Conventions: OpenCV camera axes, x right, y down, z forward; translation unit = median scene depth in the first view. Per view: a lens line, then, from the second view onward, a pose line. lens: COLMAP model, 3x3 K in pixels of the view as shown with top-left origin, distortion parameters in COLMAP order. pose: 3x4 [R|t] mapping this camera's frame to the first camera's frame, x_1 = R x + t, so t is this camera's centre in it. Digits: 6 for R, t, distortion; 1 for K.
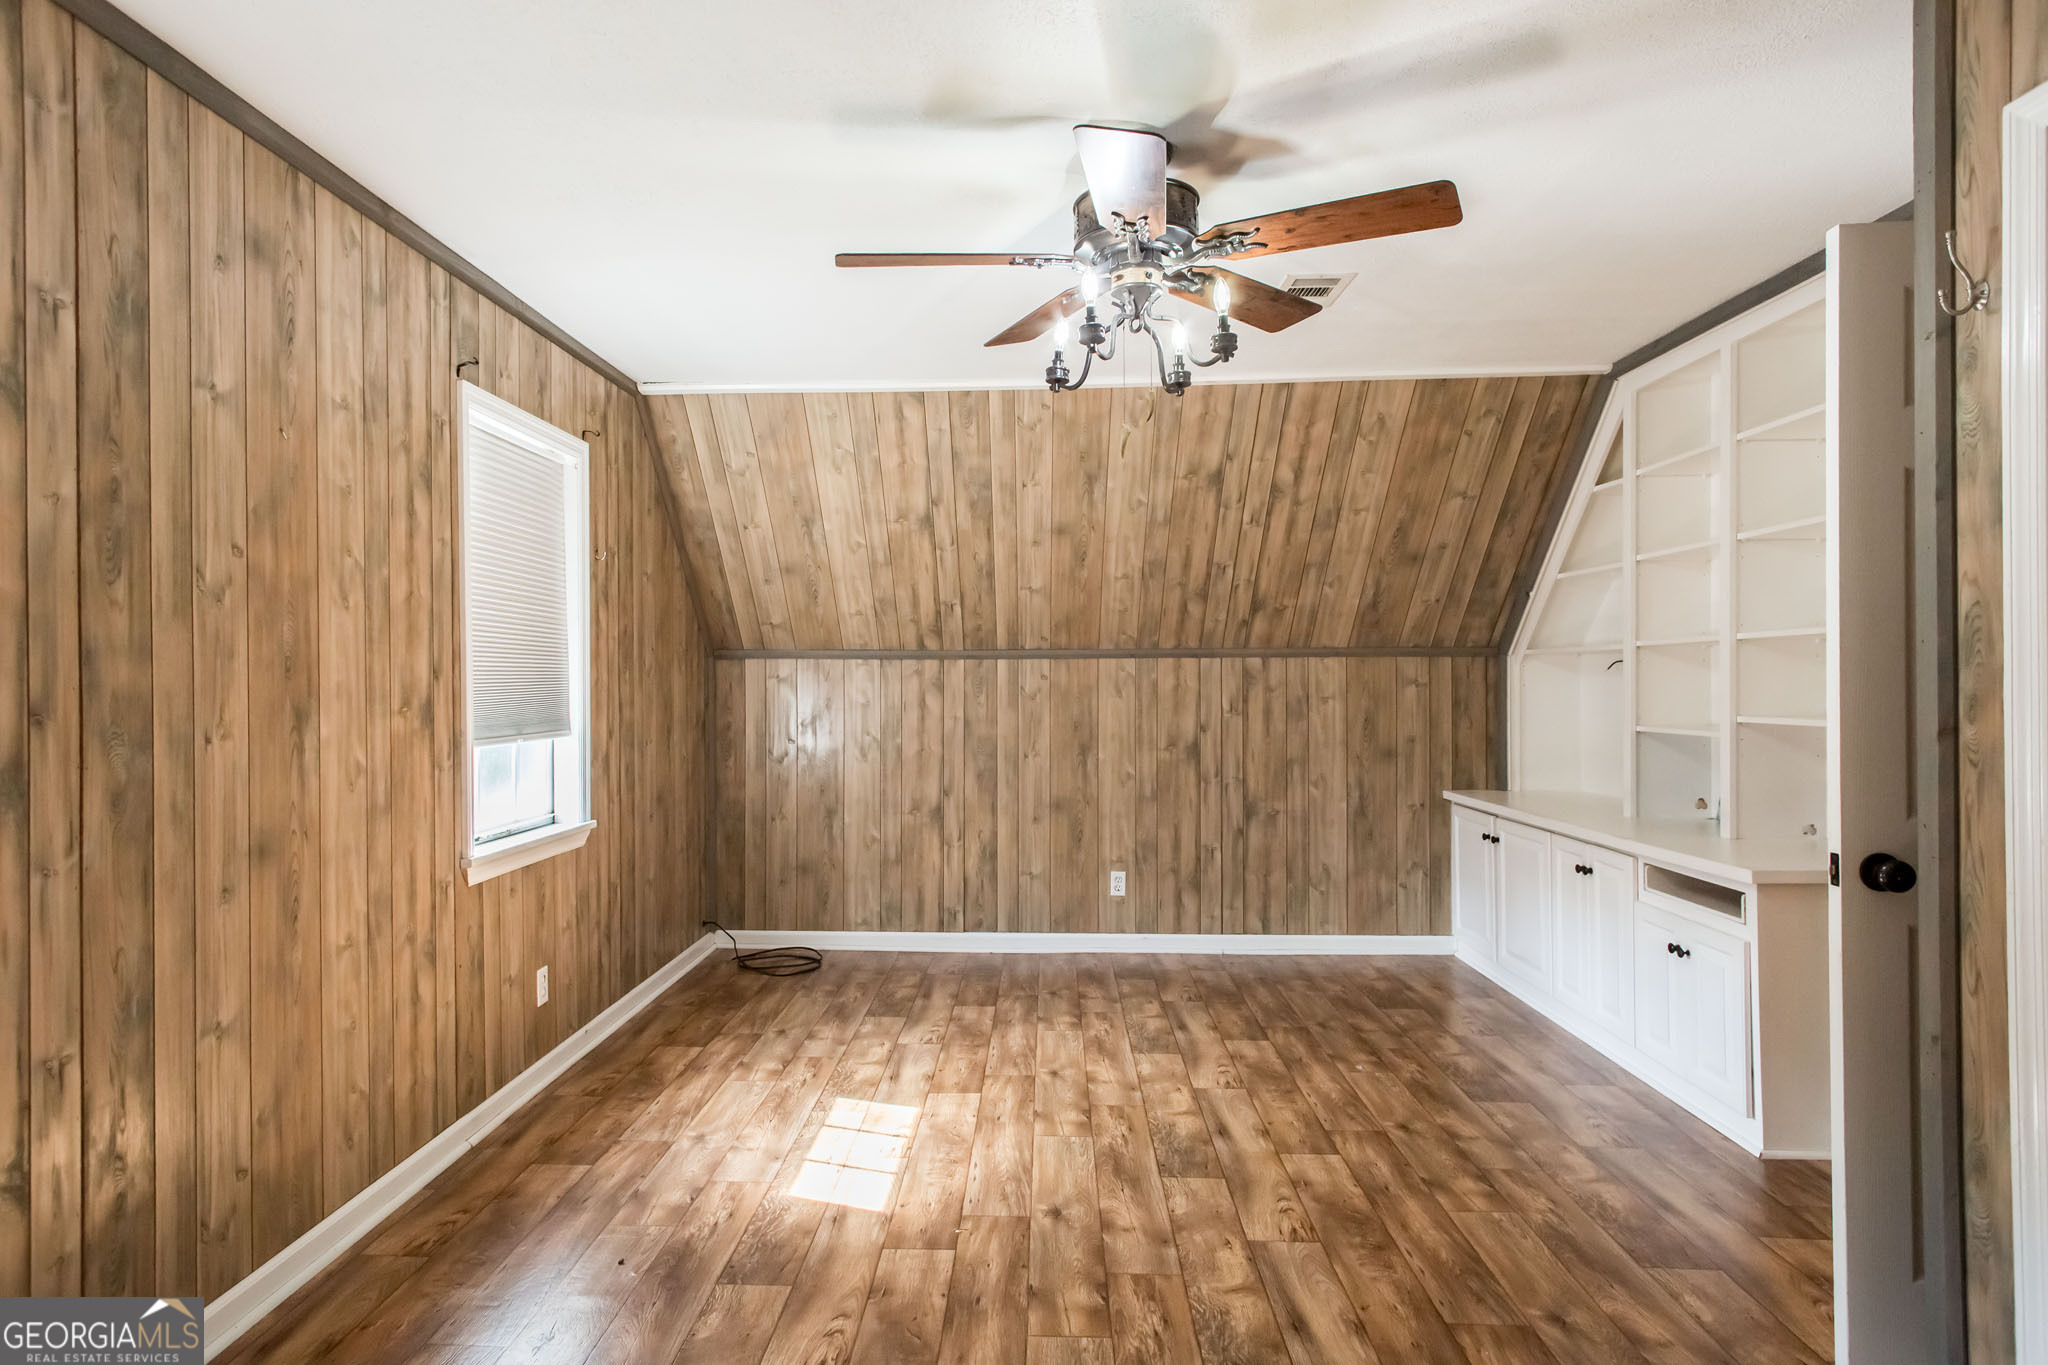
lens RADIAL K [[1175.4, 0, 961.4], [0, 1175.4, 664.6], [0, 0, 1]] dist [0.019152, -0.002466]
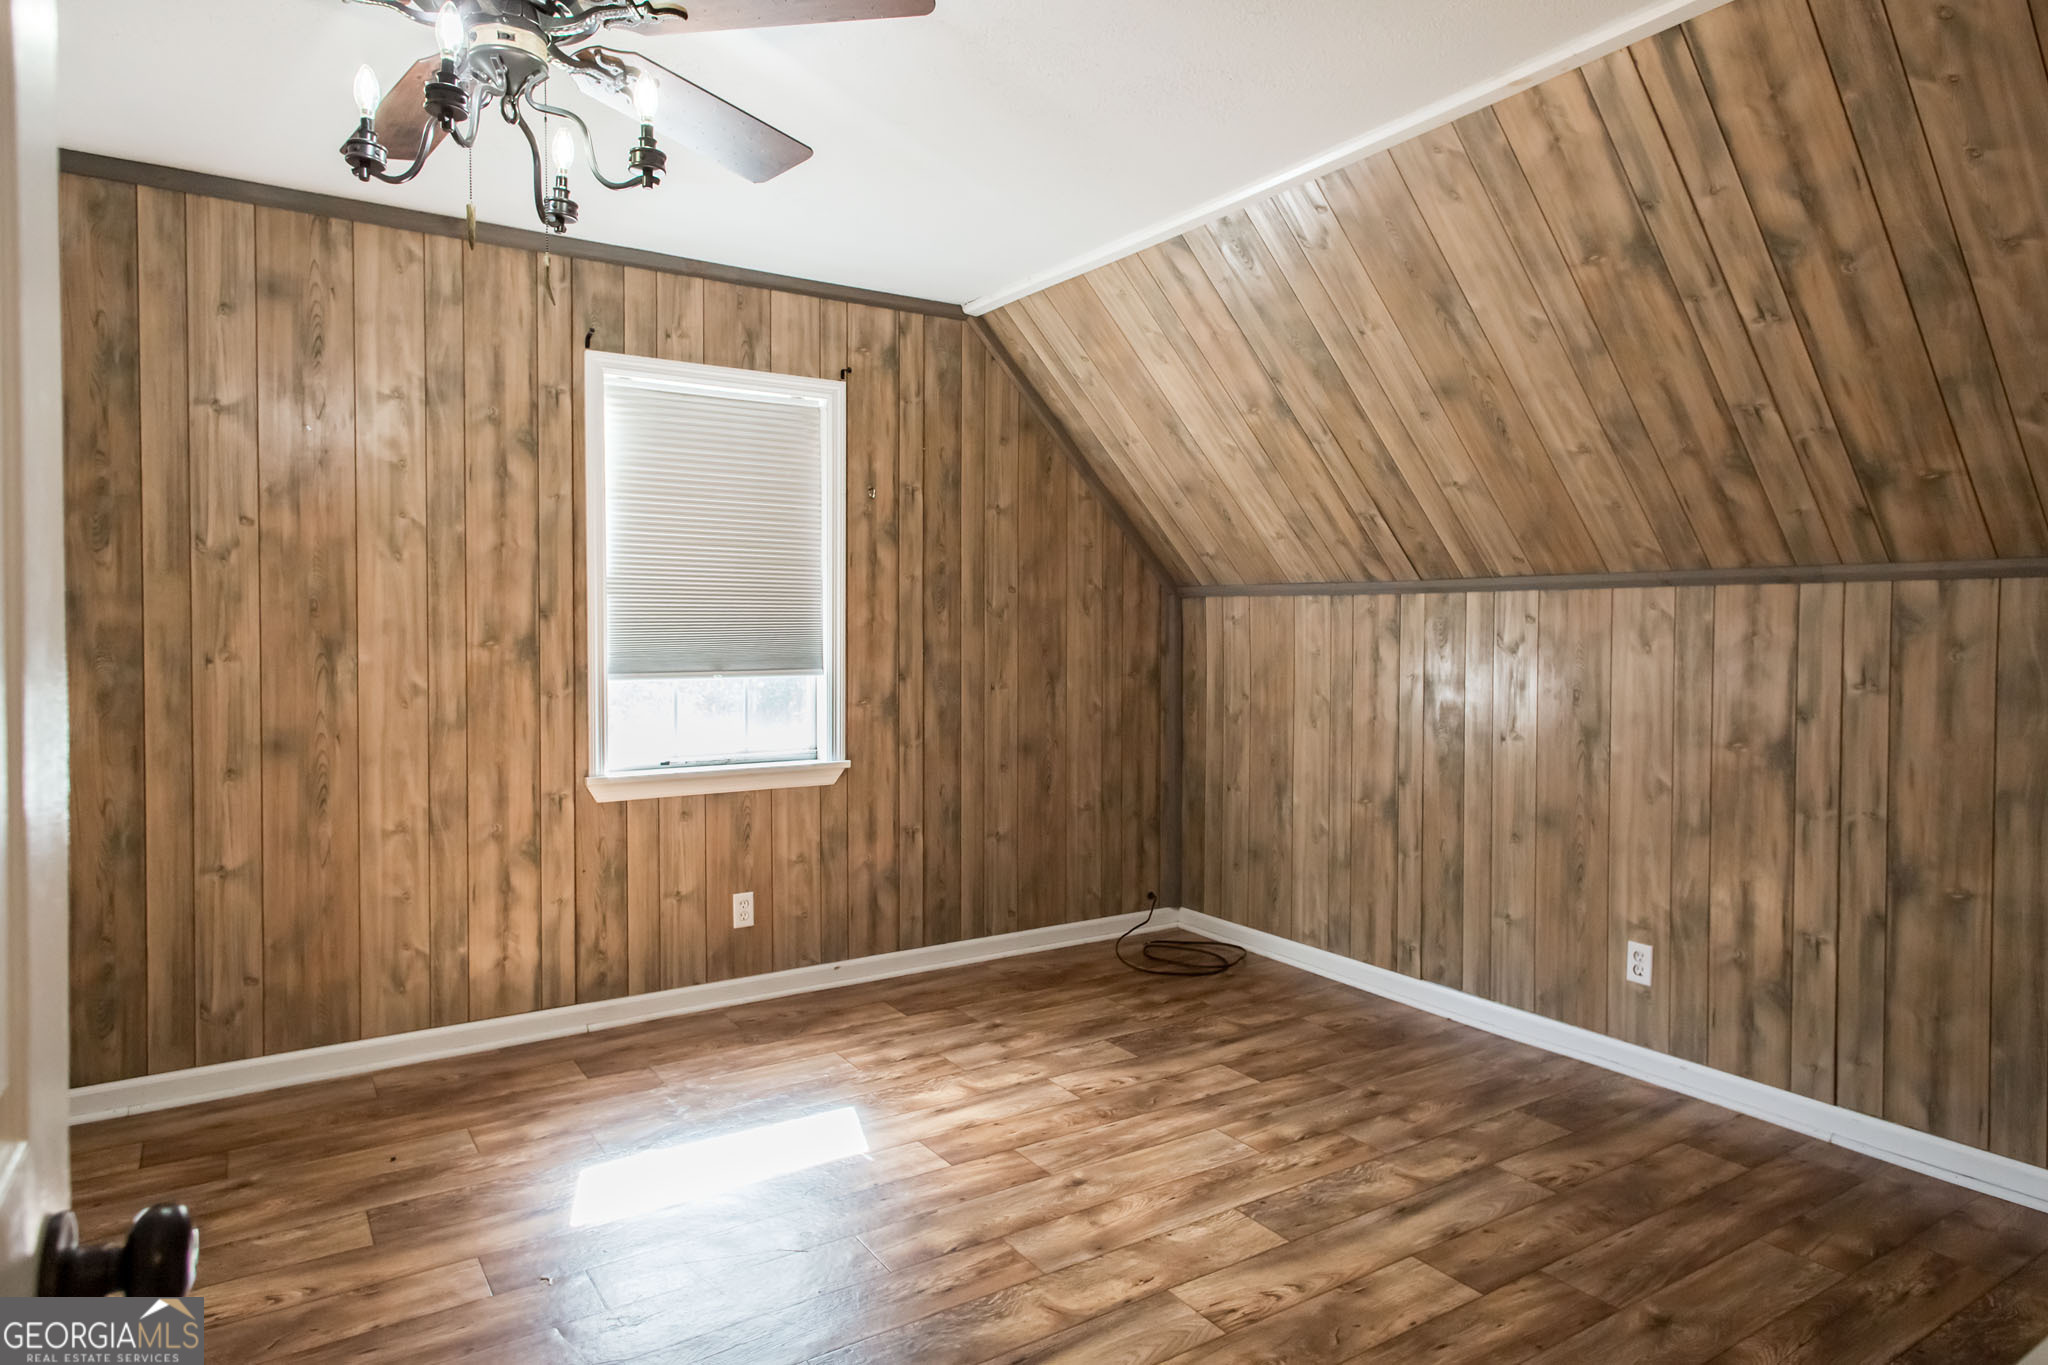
lens RADIAL K [[1175.4, 0, 995.6], [0, 1175.4, 641.2], [0, 0, 1]] dist [0.019152, -0.002466]
pose [[0.593155, 0.017263, -0.804903, 0.544778], [0.005867, 0.999651, 0.025764, 0.005962], [0.805067, -0.020004, 0.592846, 0.493840]]
